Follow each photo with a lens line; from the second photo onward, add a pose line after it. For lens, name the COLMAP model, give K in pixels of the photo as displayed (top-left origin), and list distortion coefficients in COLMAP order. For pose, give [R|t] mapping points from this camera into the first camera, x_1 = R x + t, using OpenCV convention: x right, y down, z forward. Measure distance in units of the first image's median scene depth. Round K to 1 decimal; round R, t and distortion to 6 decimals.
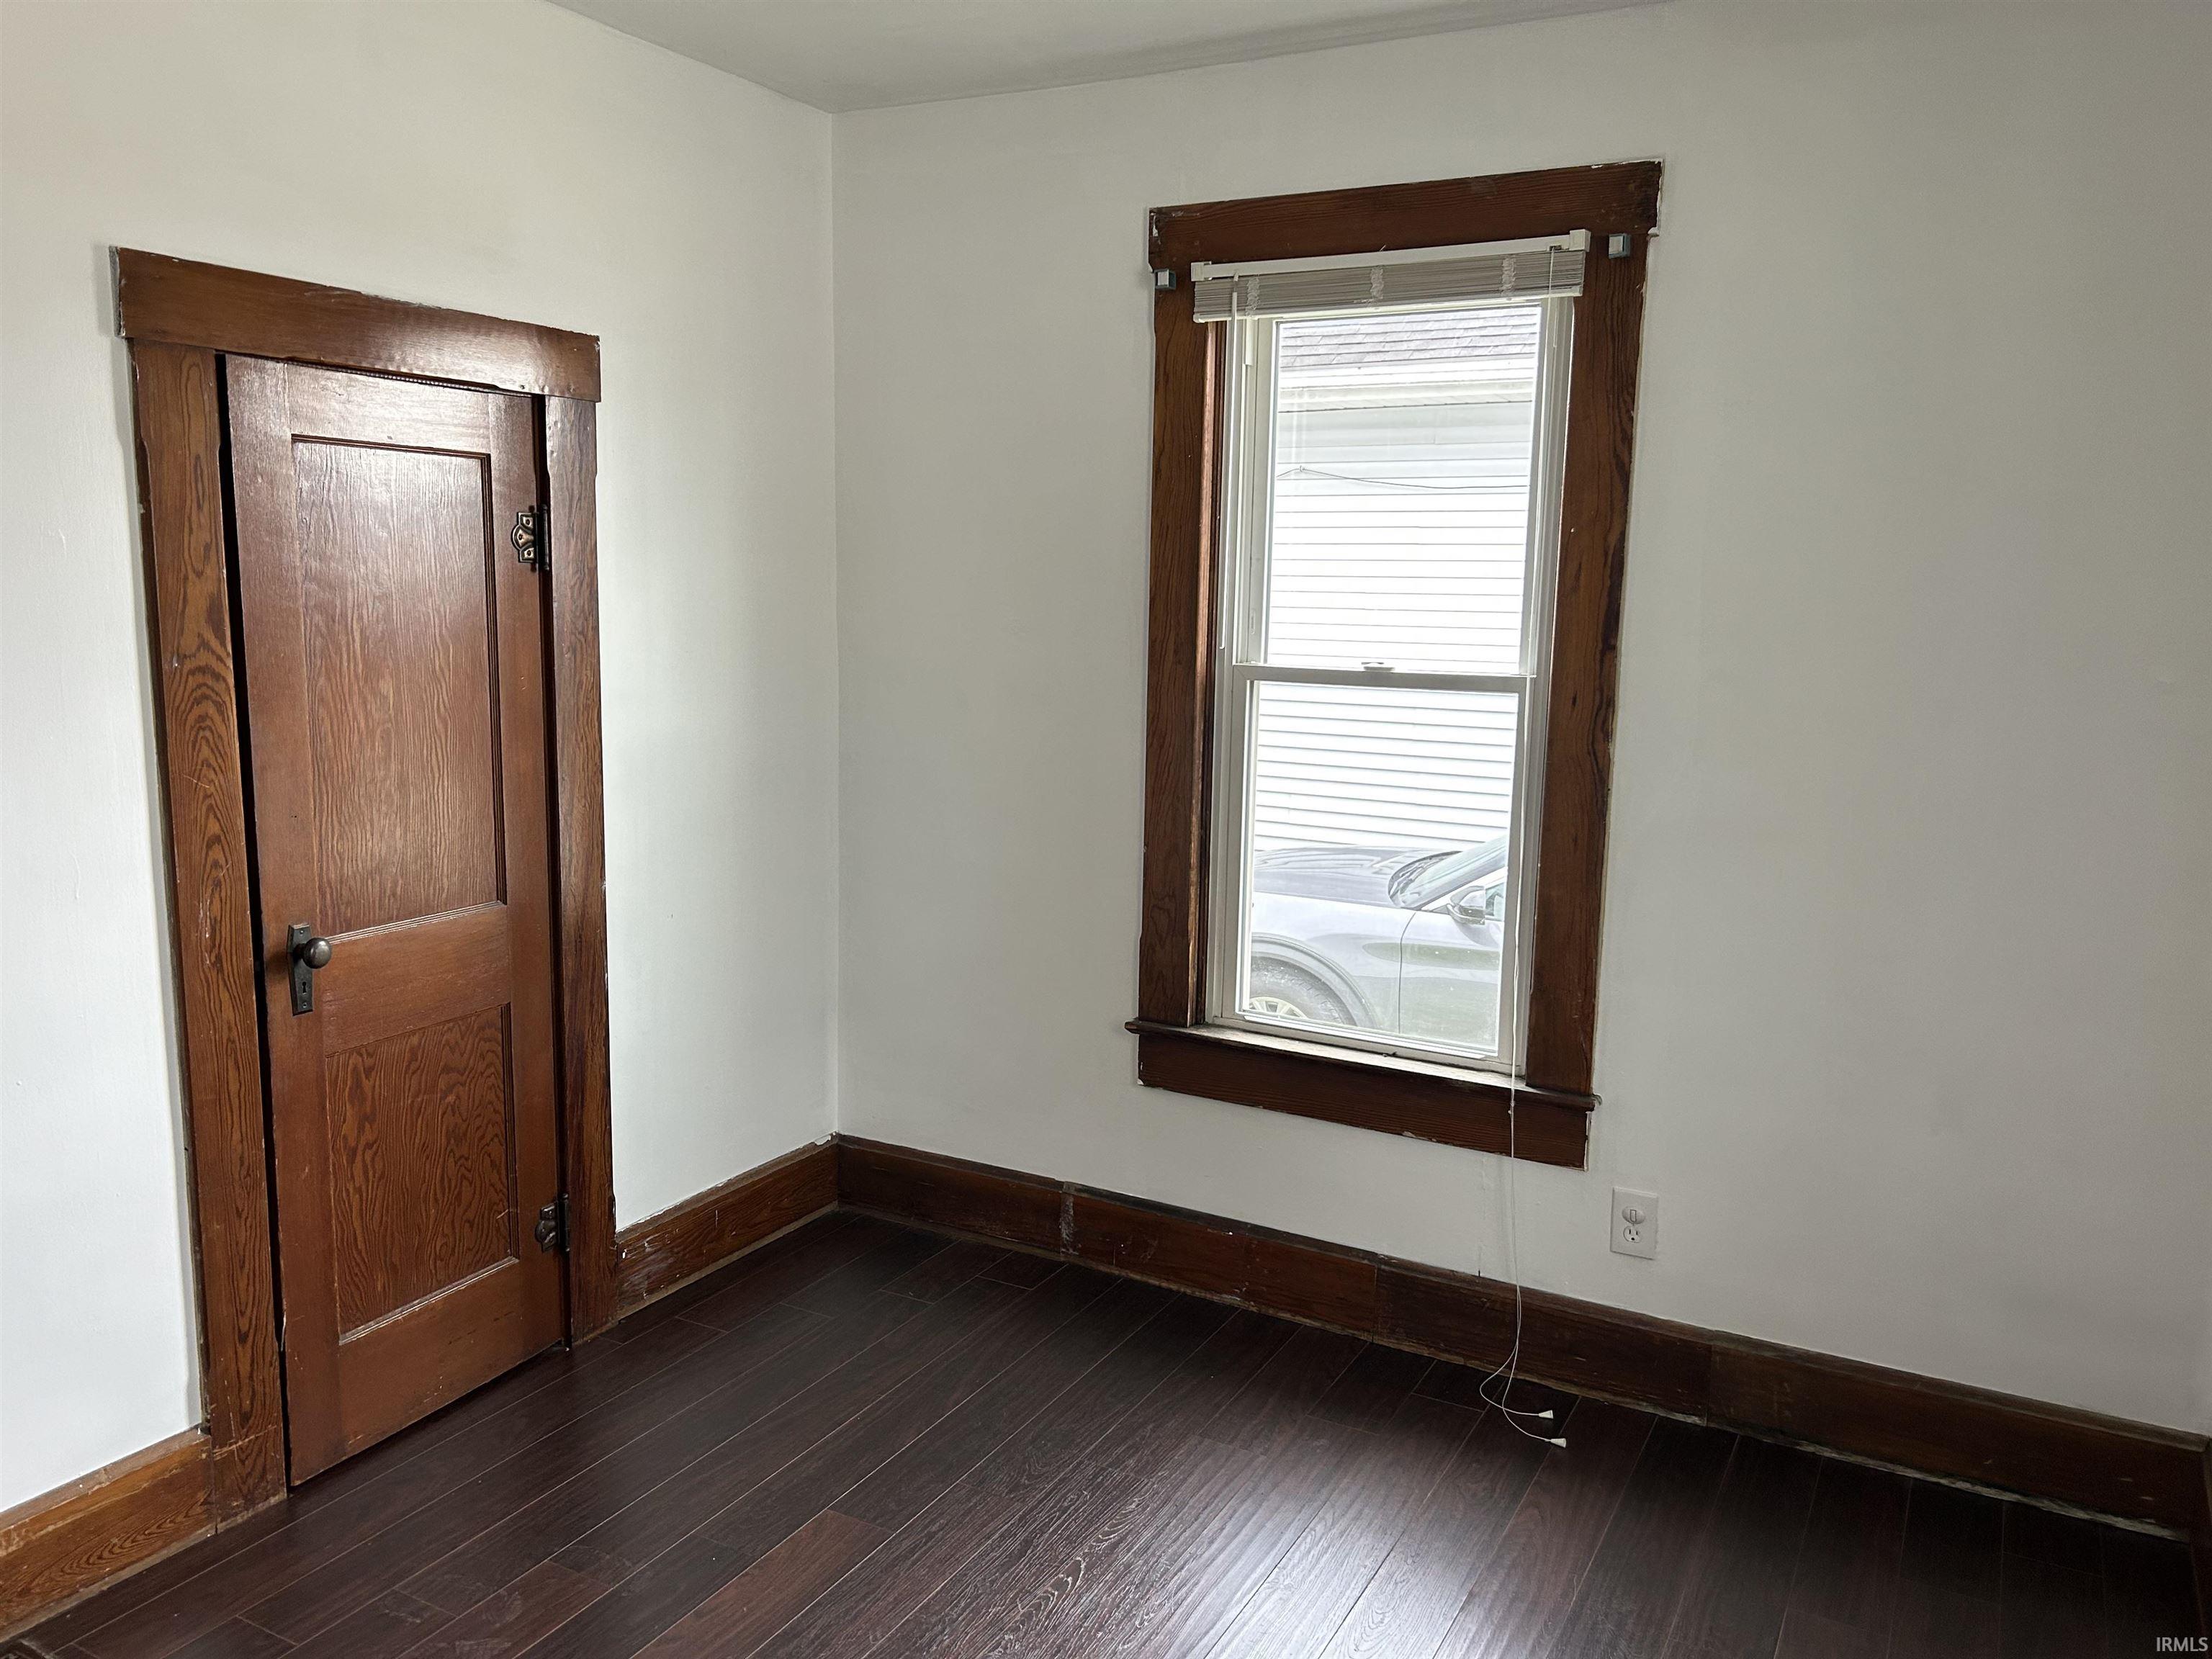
lens RADIAL K [[1615.3, 0, 1113.0], [0, 1615.3, 824.3], [0, 0, 1]] dist [0.065529, -0.069594]
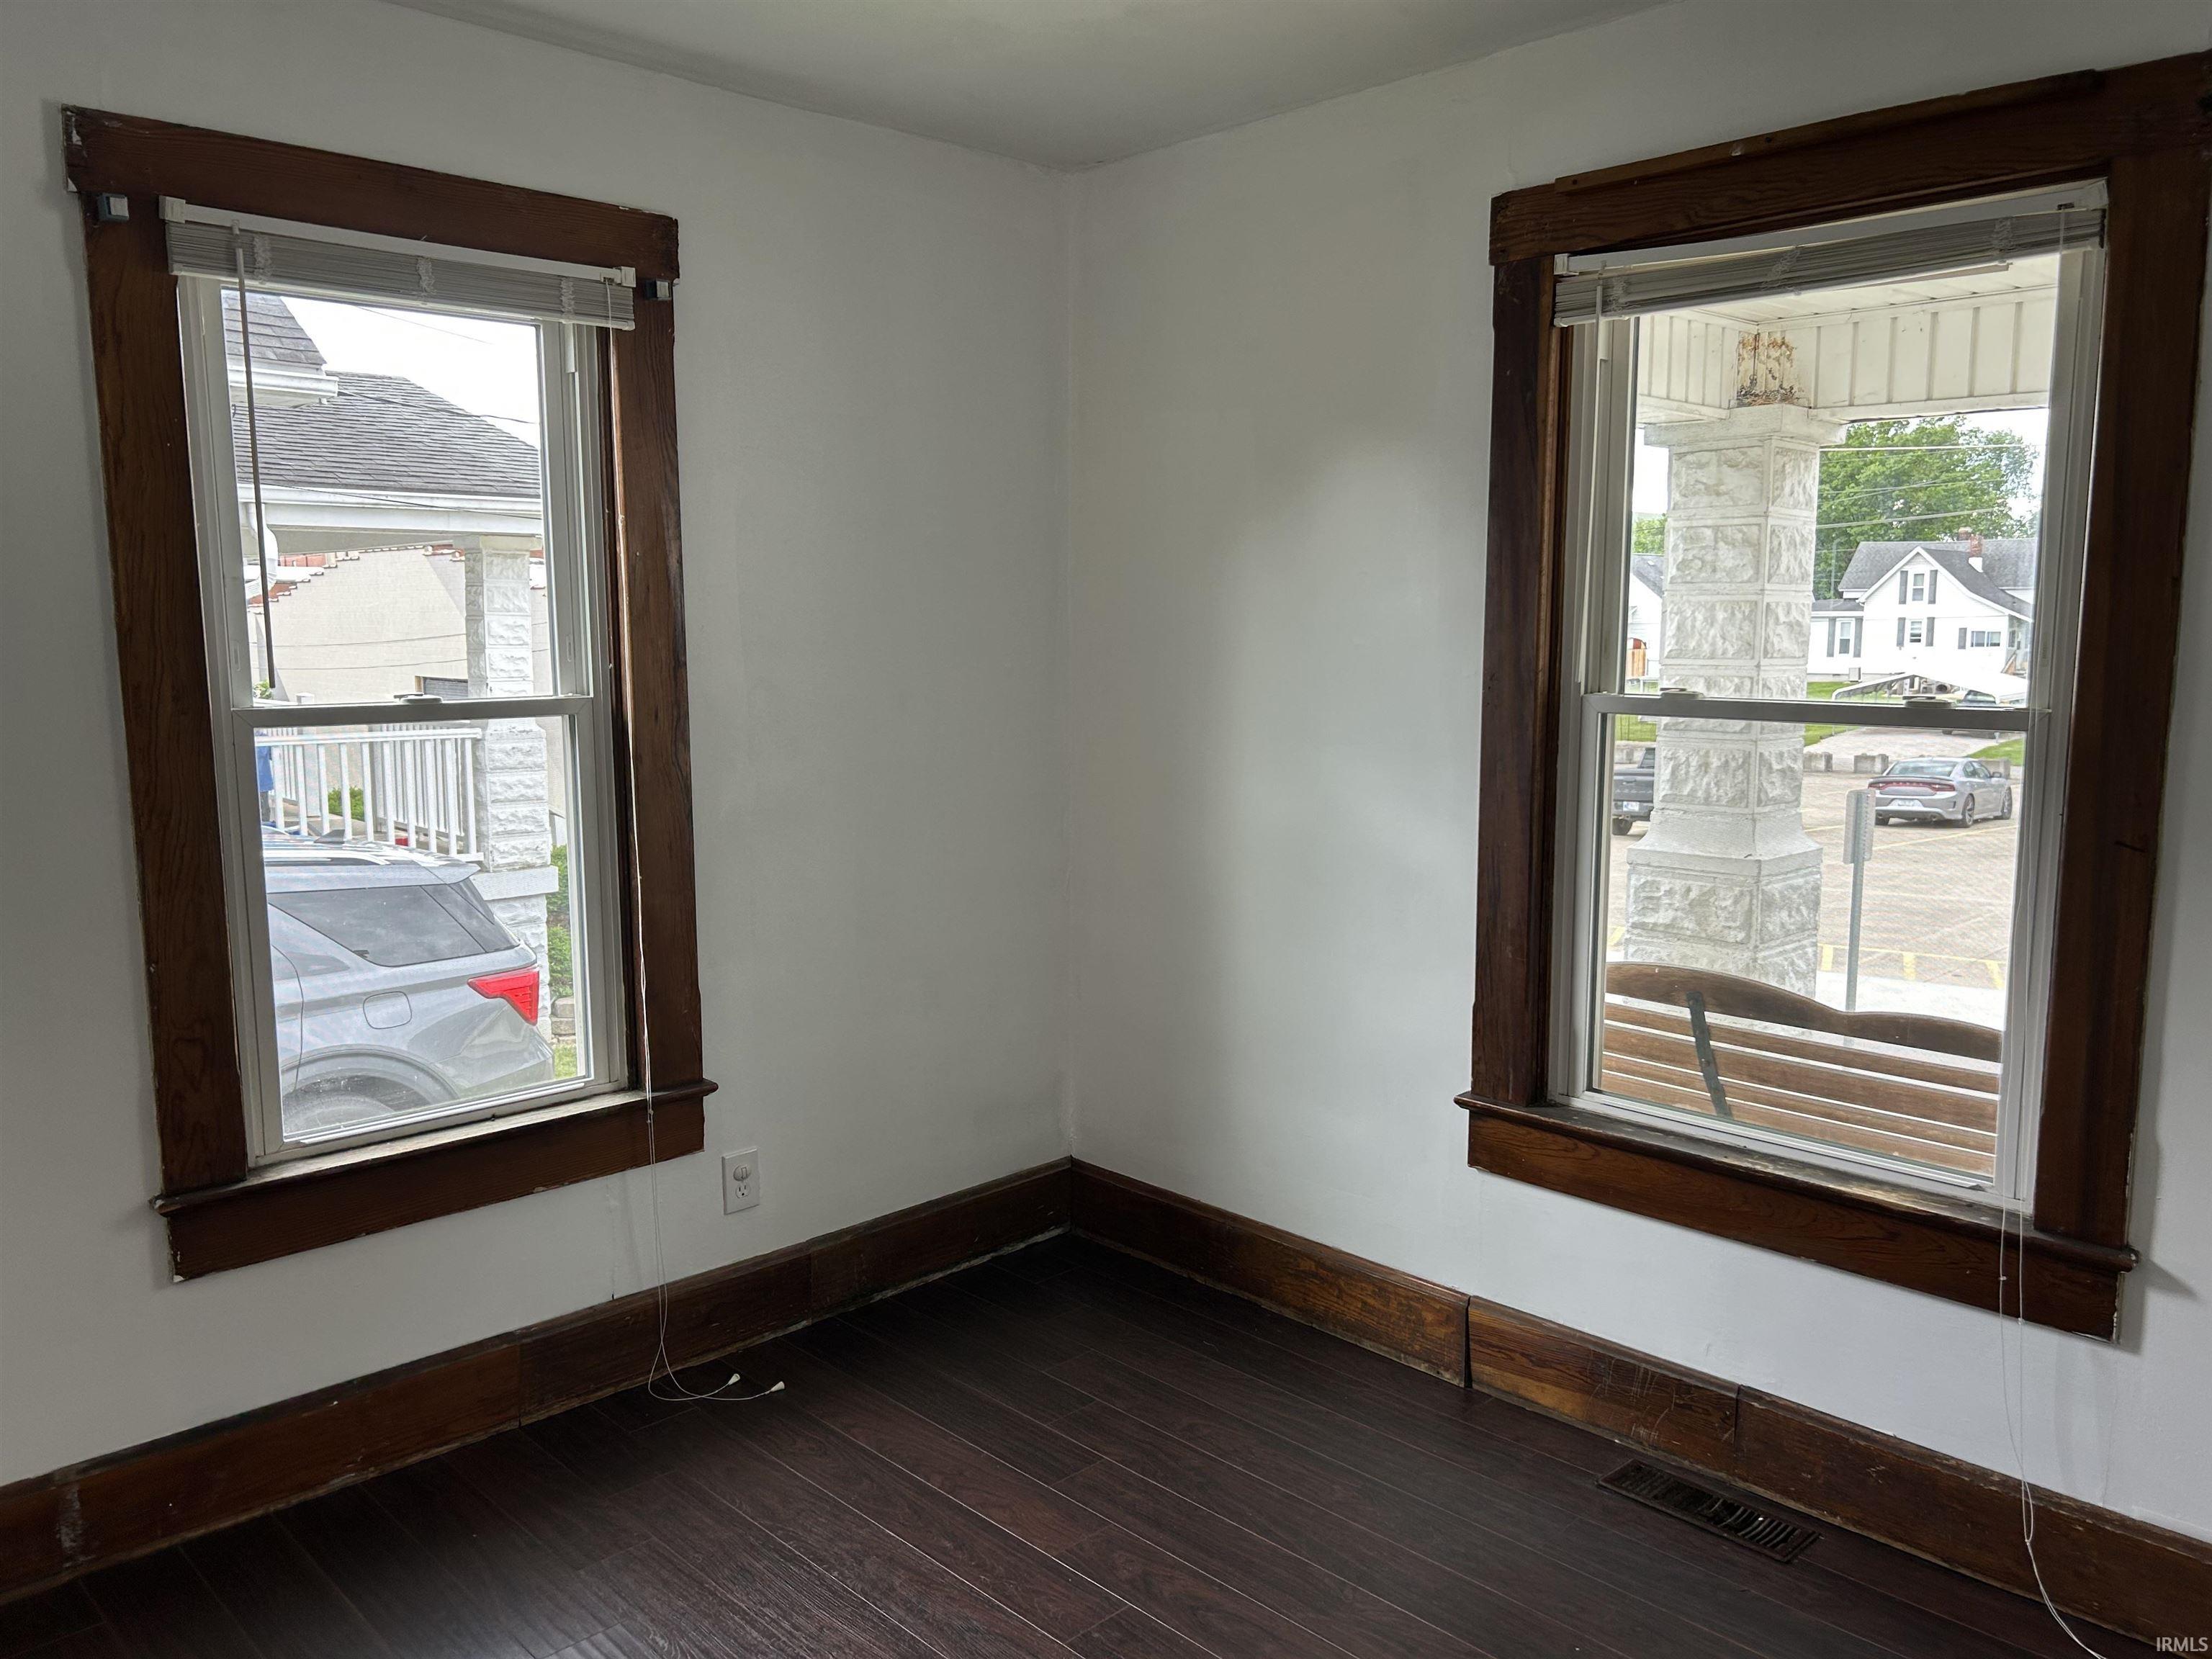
lens RADIAL K [[1676.3, 0, 1103.7], [0, 1676.3, 829.0], [0, 0, 1]] dist [0.069422, -0.086390]
pose [[0.310754, -0.148405, 0.938833, -0.627258], [0.144612, 0.983619, 0.107618, -0.075522], [-0.939425, 0.102324, 0.327125, 0.360903]]
